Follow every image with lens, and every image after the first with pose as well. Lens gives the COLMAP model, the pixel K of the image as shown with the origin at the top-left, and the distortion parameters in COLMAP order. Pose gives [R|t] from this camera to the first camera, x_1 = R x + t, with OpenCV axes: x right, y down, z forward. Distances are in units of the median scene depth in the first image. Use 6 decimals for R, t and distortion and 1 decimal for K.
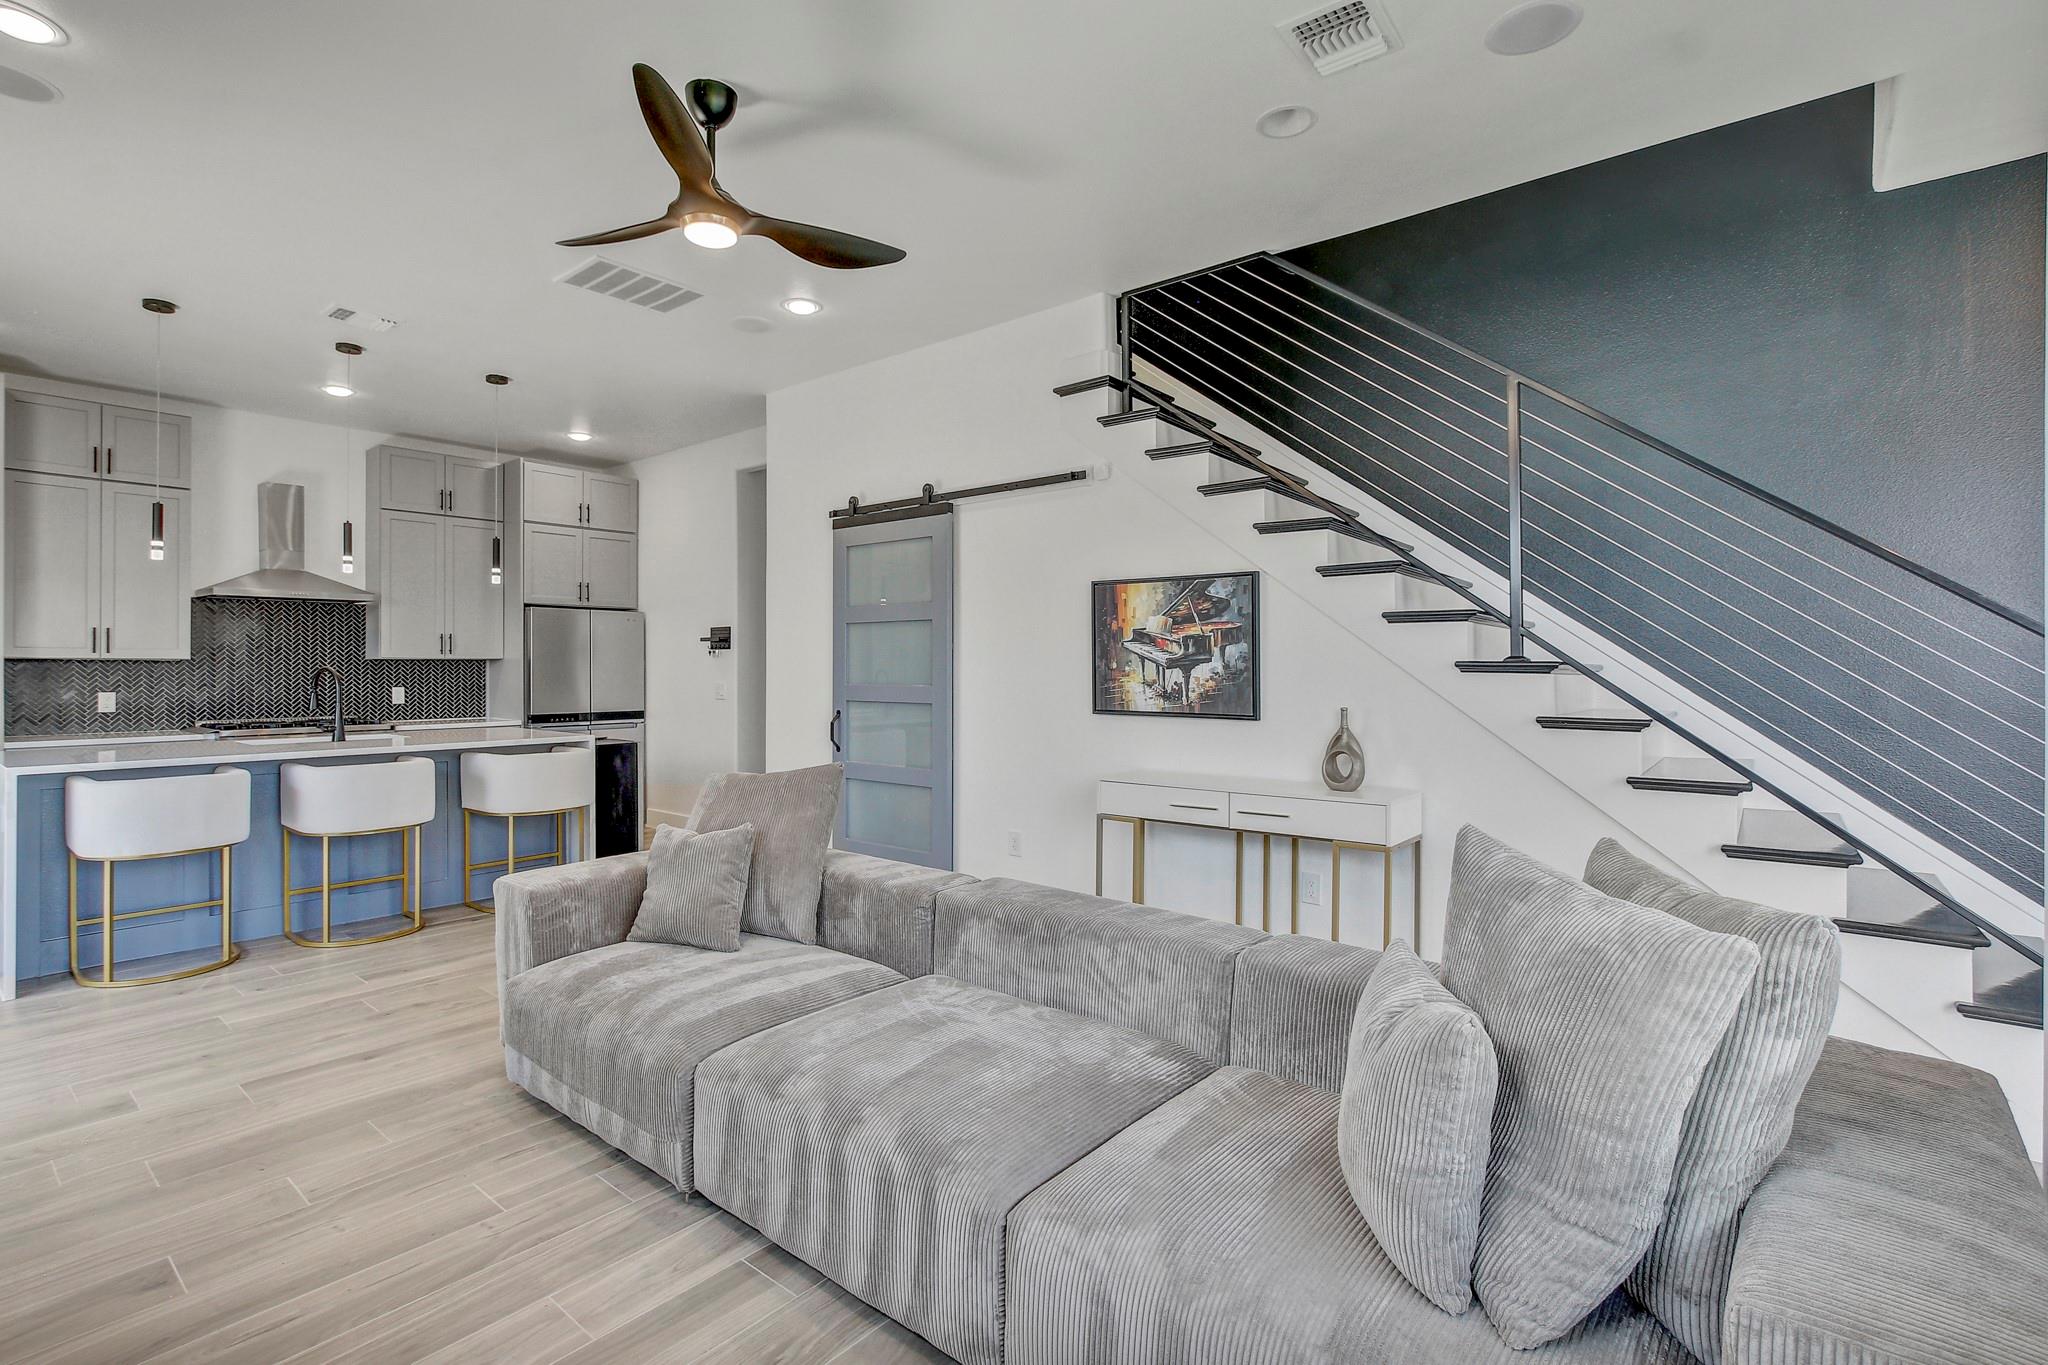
lens RADIAL K [[968.6, 0, 1023.7], [0, 968.6, 667.0], [0, 0, 1]] dist [-0.003635, 0.000179]
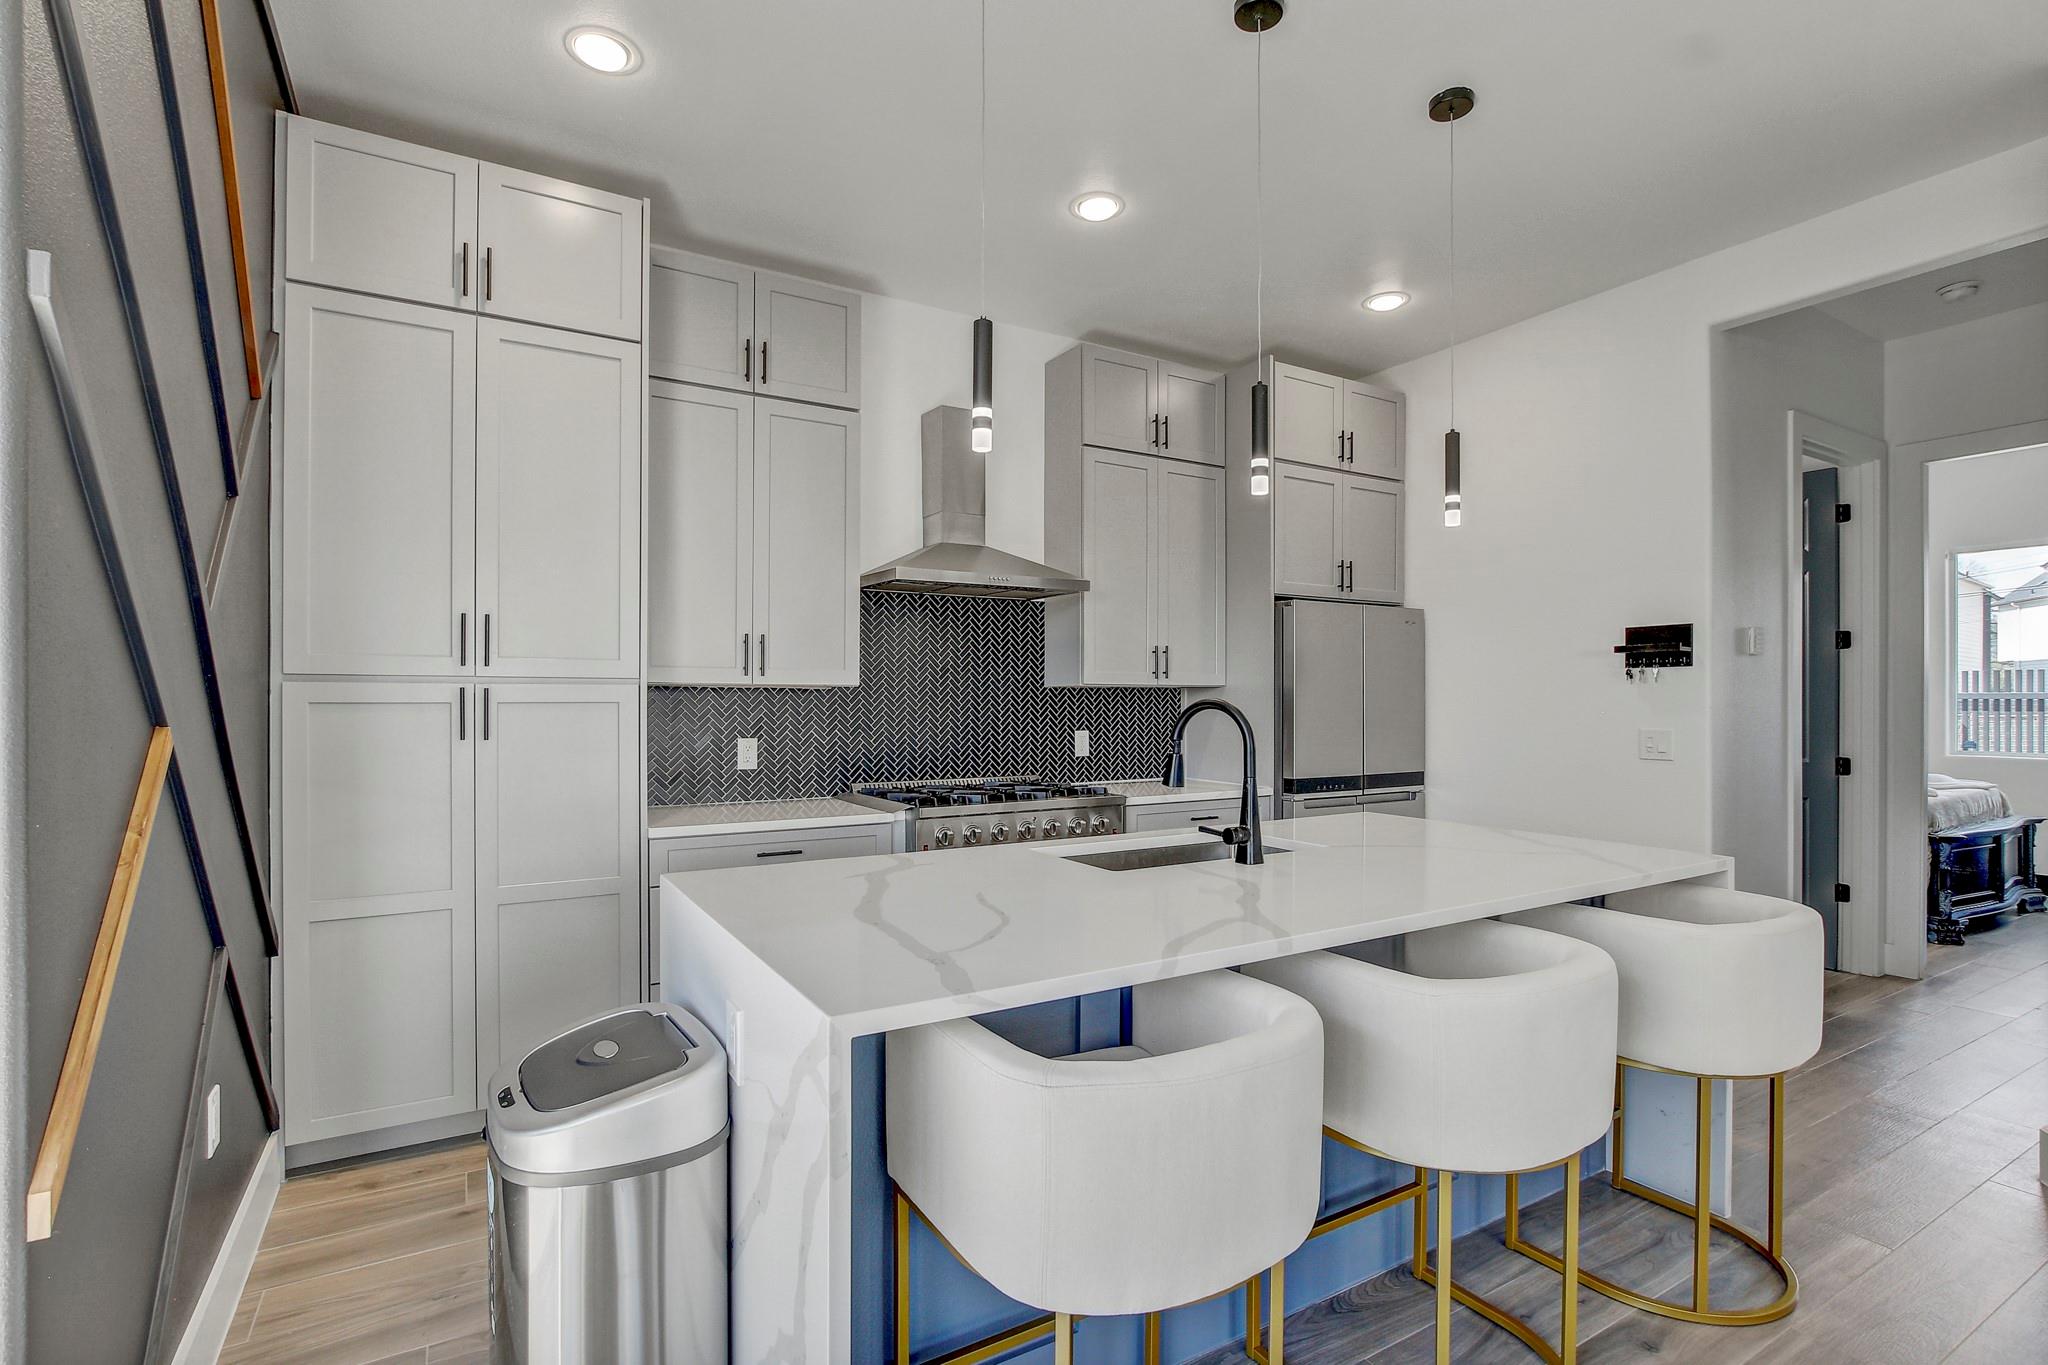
lens RADIAL K [[967.2, 0, 1024.1], [0, 967.2, 695.5], [0, 0, 1]] dist [-0.009022, -0.000281]
pose [[0.942613, -0.000556, -0.333887, -0.776706], [-0.000966, 0.999990, -0.004392, 0.000808], [0.333887, 0.004462, 0.942603, 0.632165]]
